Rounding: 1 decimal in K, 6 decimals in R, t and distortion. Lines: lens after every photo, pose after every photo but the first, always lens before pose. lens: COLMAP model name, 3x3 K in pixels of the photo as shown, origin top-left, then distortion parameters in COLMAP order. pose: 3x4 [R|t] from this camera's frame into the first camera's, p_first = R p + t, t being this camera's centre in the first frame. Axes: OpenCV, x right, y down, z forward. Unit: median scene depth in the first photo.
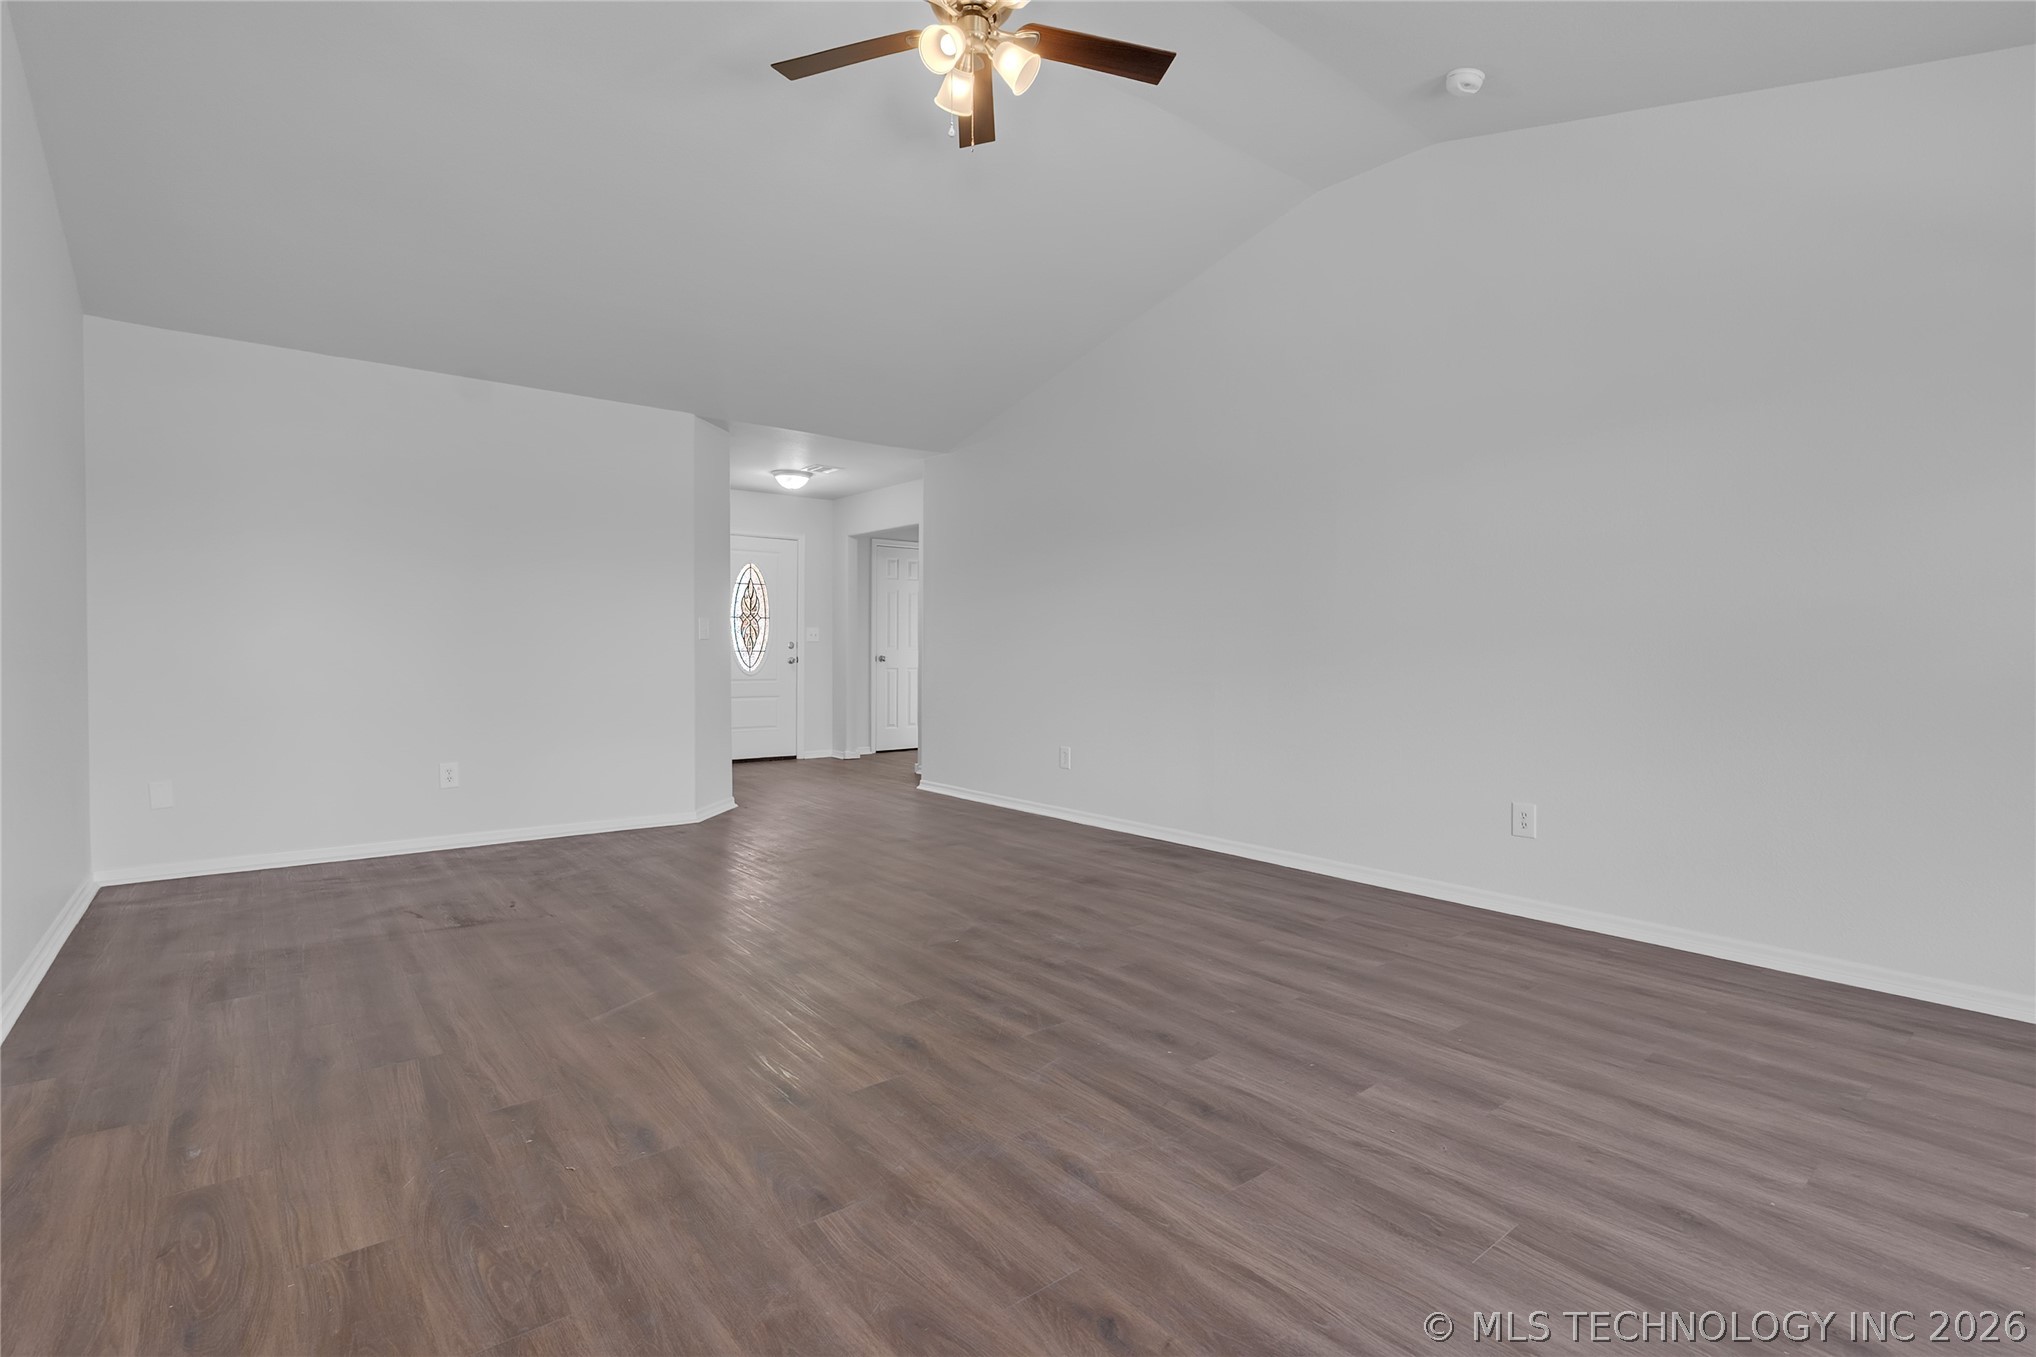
lens RADIAL K [[943.1, 0, 1010.1], [0, 943.1, 667.6], [0, 0, 1]] dist [-0.008175, 0.000691]
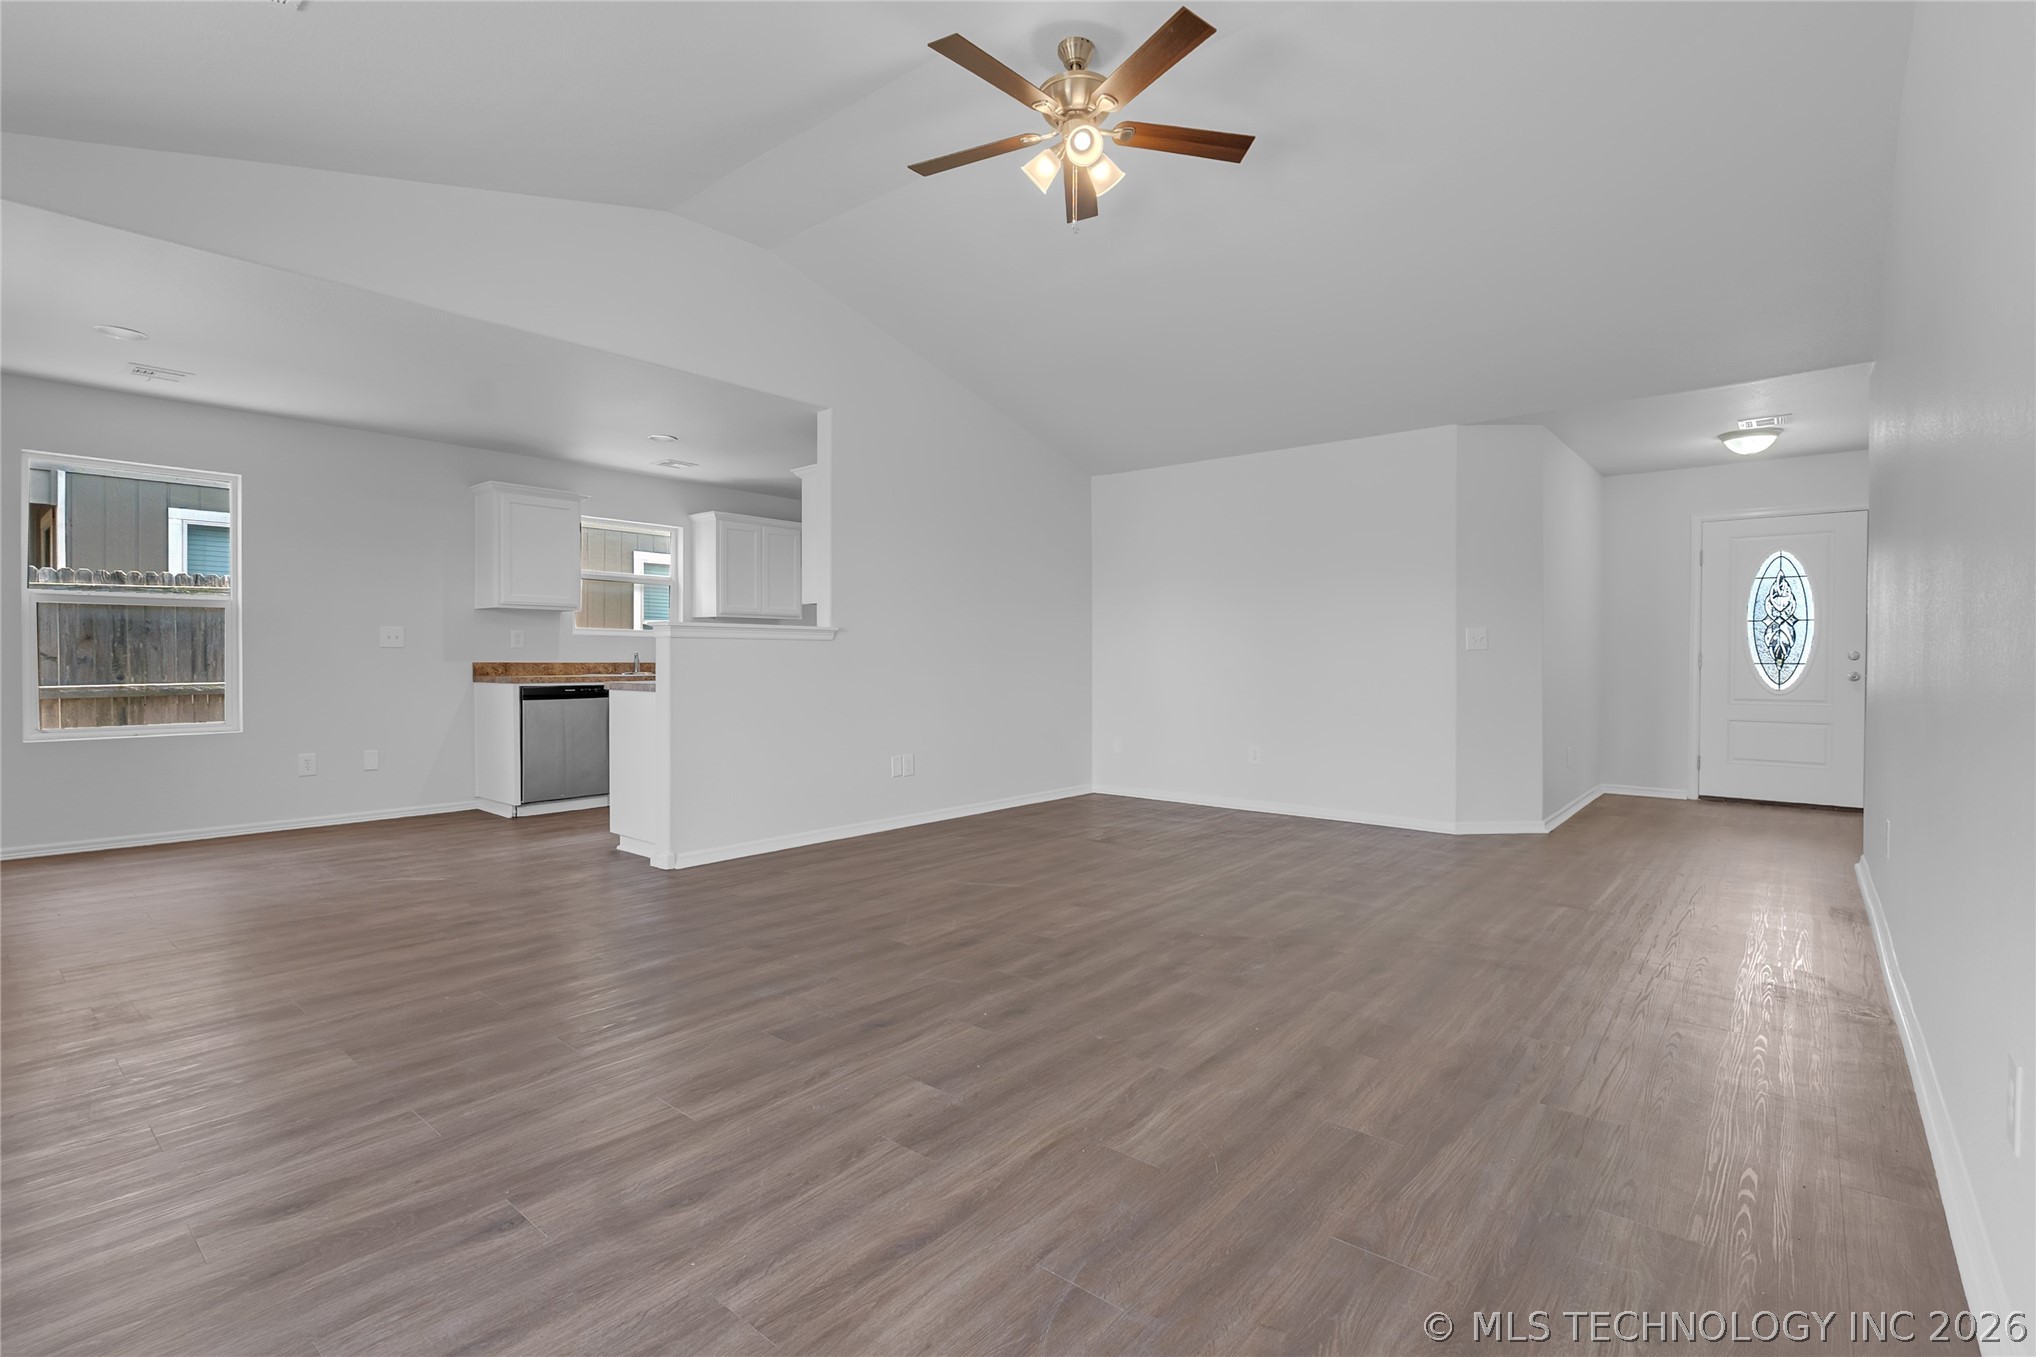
lens RADIAL K [[943.1, 0, 1010.1], [0, 943.1, 667.6], [0, 0, 1]] dist [-0.008175, 0.000691]
pose [[0.189926, 0.004499, -0.981788, 1.083339], [-0.021057, 0.999778, 0.000508, -0.002922], [0.981573, 0.020577, 0.189979, 0.689632]]
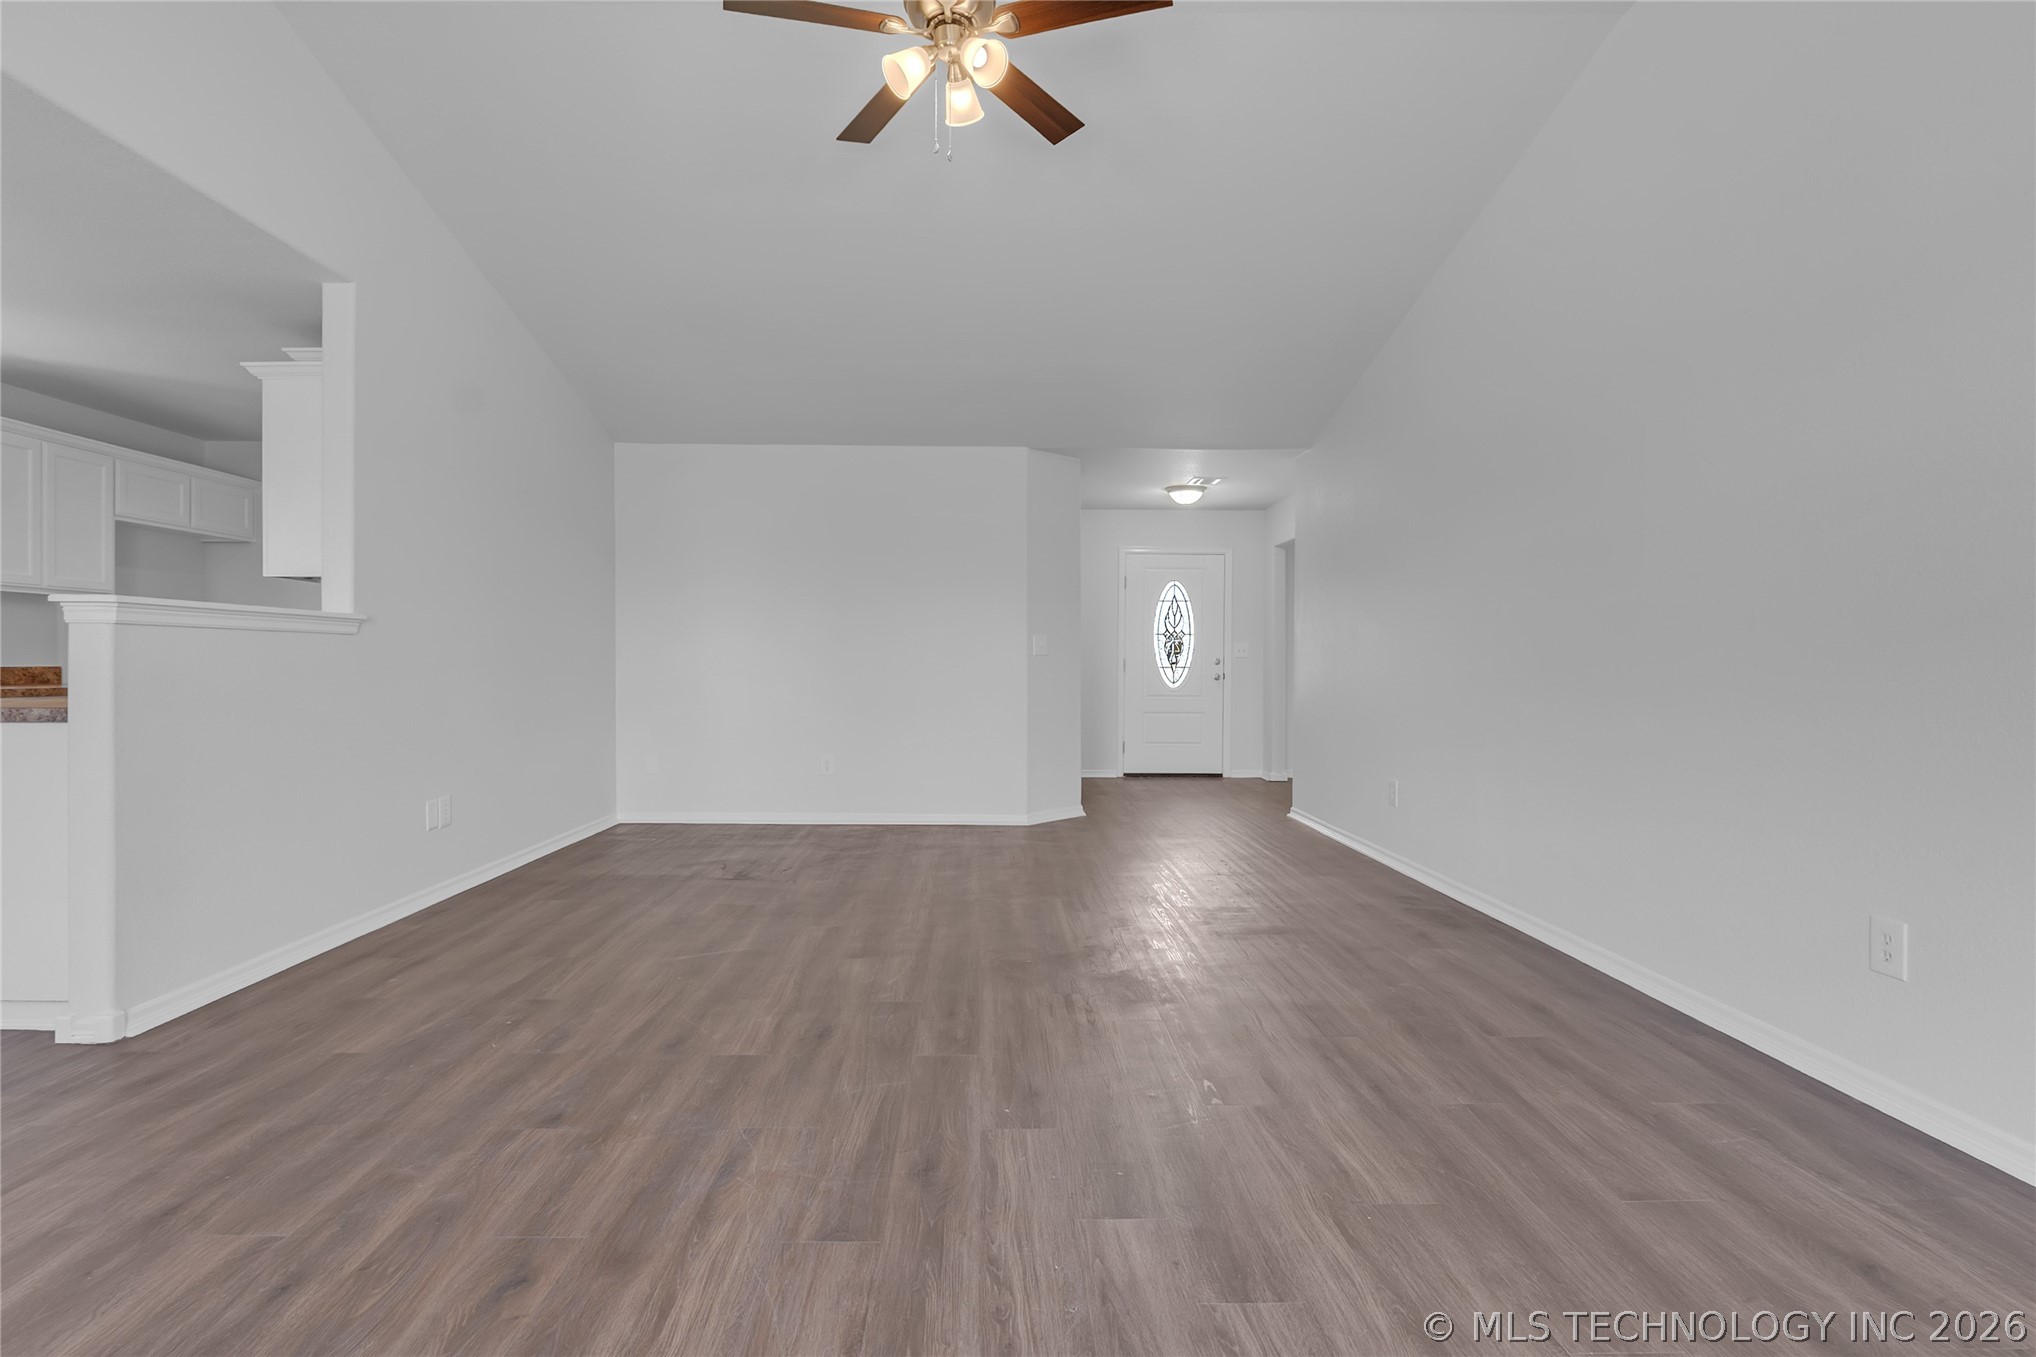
lens RADIAL K [[950.4, 0, 1000.9], [0, 950.4, 670.8], [0, 0, 1]] dist [-0.006198, -0.000515]
pose [[0.789414, 0.002655, -0.613855, 0.608878], [-0.012912, 0.999841, -0.012281, 0.003916], [0.613725, 0.017621, 0.789323, 0.240567]]
